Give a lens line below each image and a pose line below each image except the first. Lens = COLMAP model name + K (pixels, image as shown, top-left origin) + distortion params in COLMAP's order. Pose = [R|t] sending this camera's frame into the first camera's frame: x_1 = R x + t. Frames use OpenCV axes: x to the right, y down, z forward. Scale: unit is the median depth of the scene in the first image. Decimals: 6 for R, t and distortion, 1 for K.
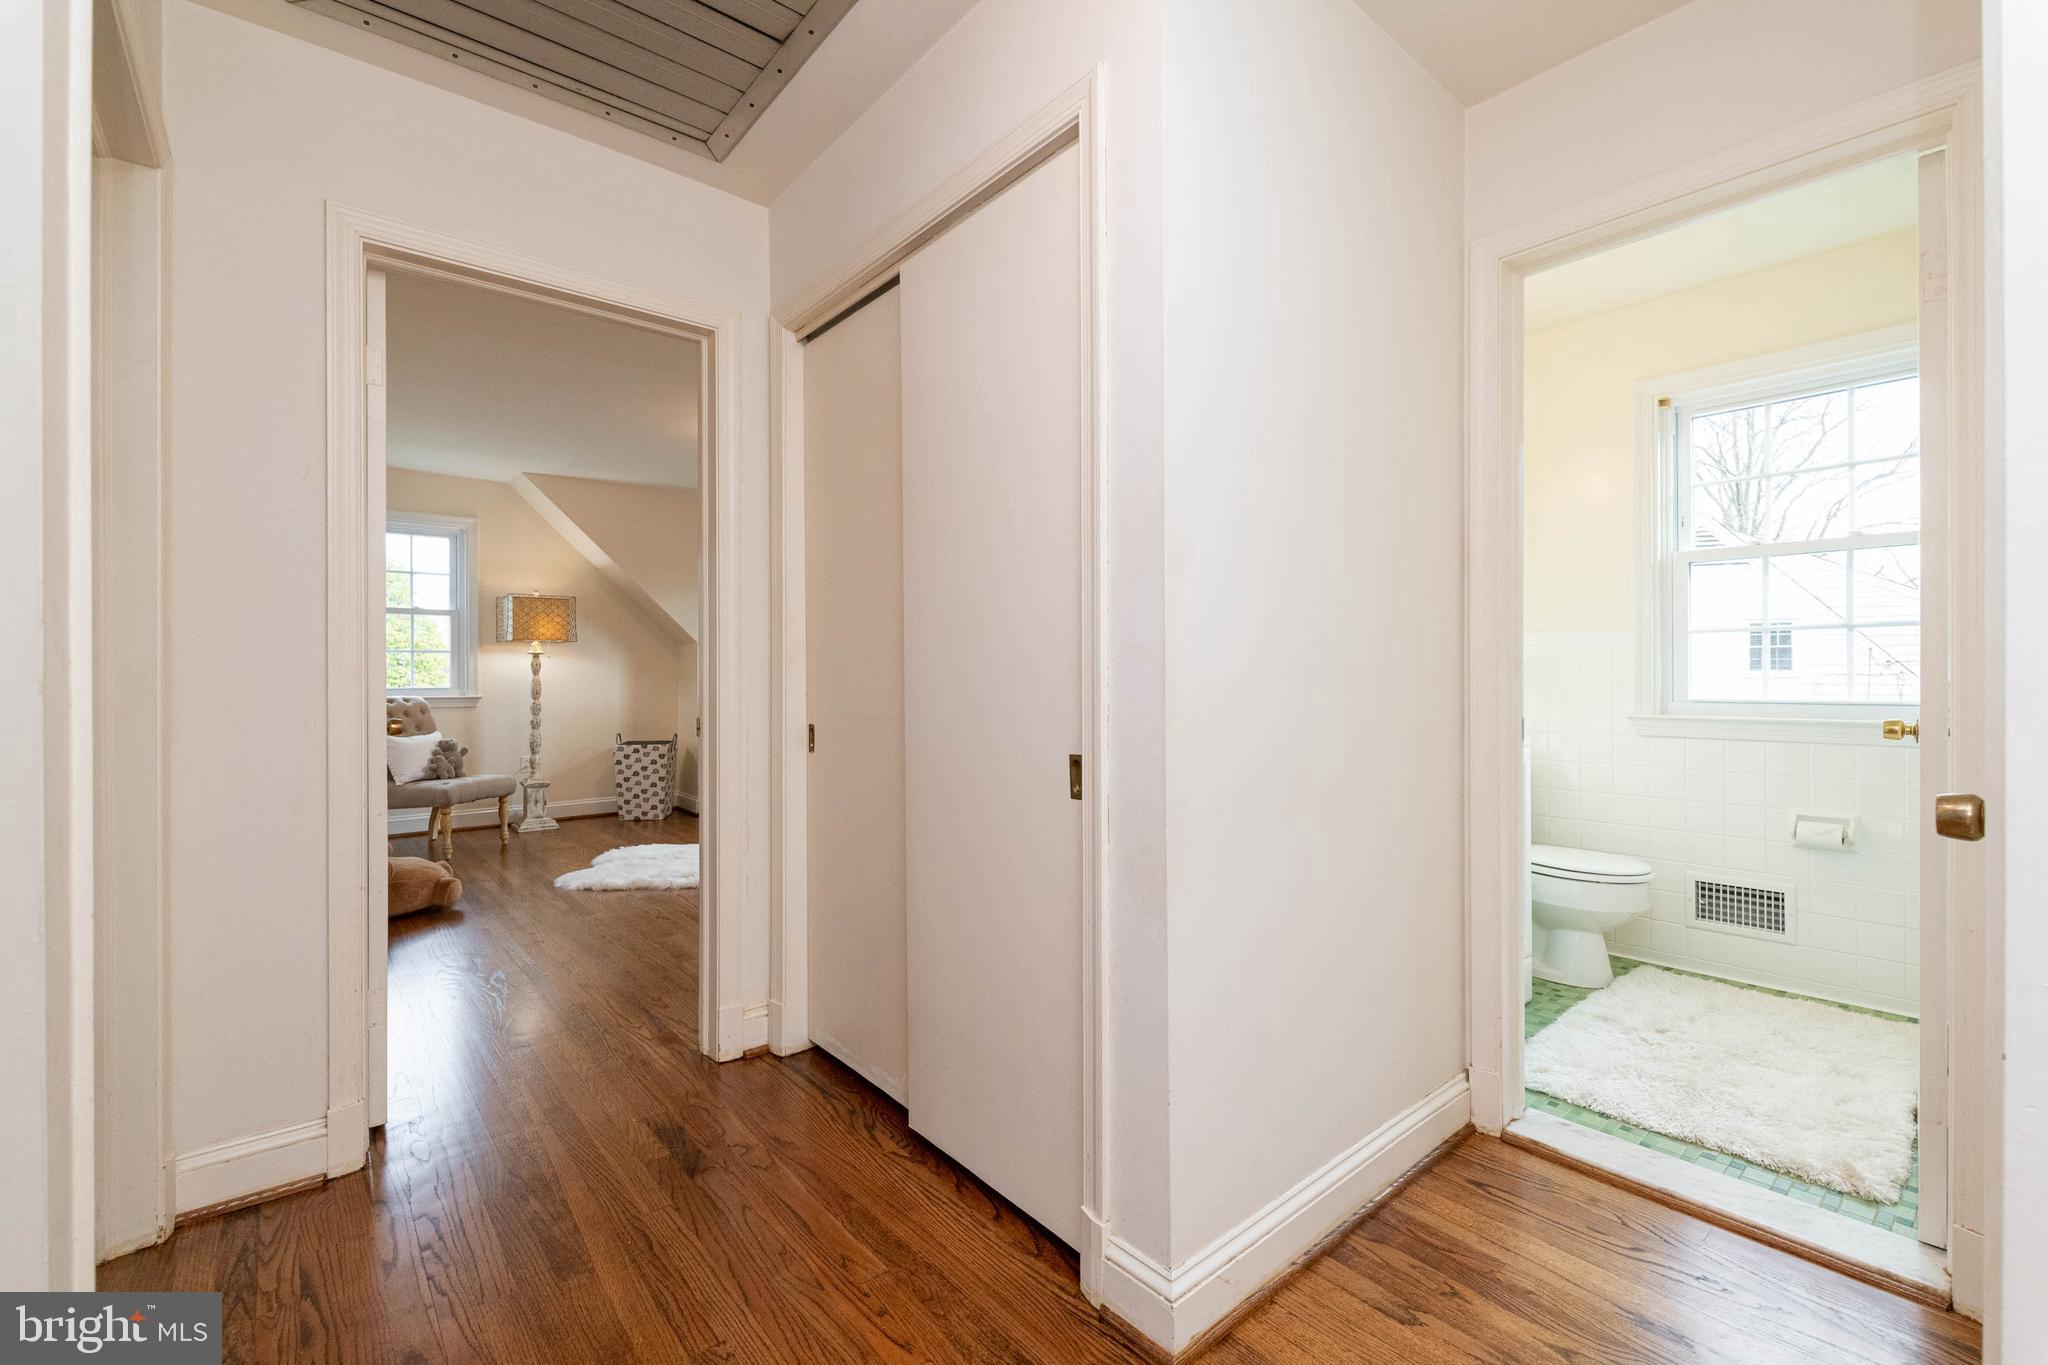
lens RADIAL K [[878.5, 0, 1023.3], [0, 878.5, 687.1], [0, 0, 1]] dist [-0.003242, -0.001026]
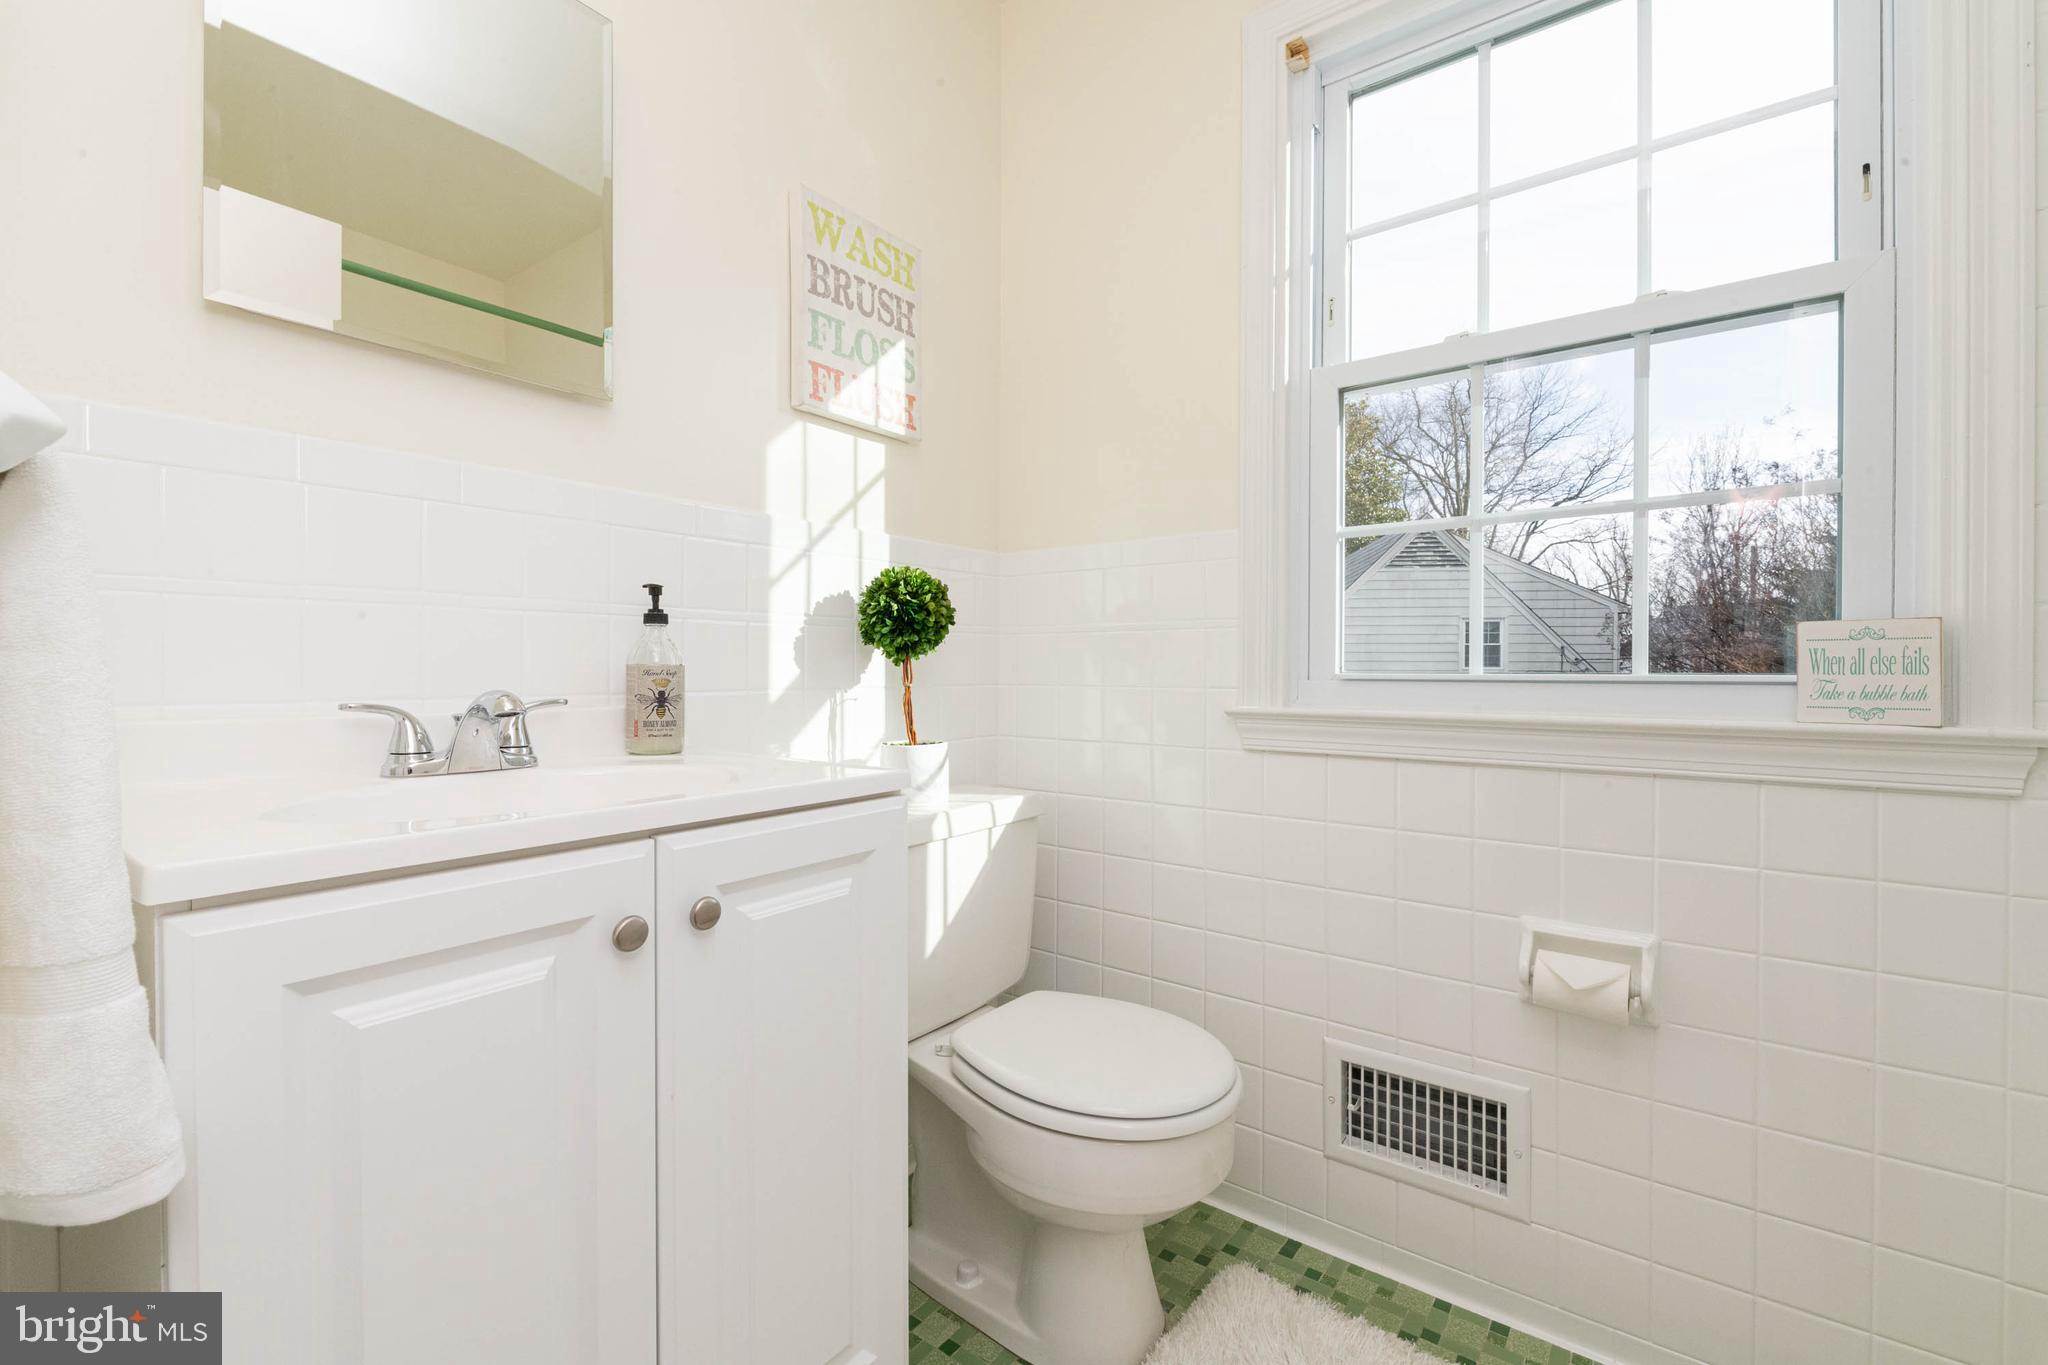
lens RADIAL K [[878.5, 0, 1025.5], [0, 878.5, 681.2], [0, 0, 1]] dist [-0.003242, -0.001026]
pose [[0.974314, 0.010279, 0.224960, 0.506288], [-0.010592, 0.999944, 0.000184, 0.021135], [-0.224945, -0.002563, 0.974368, 0.595482]]
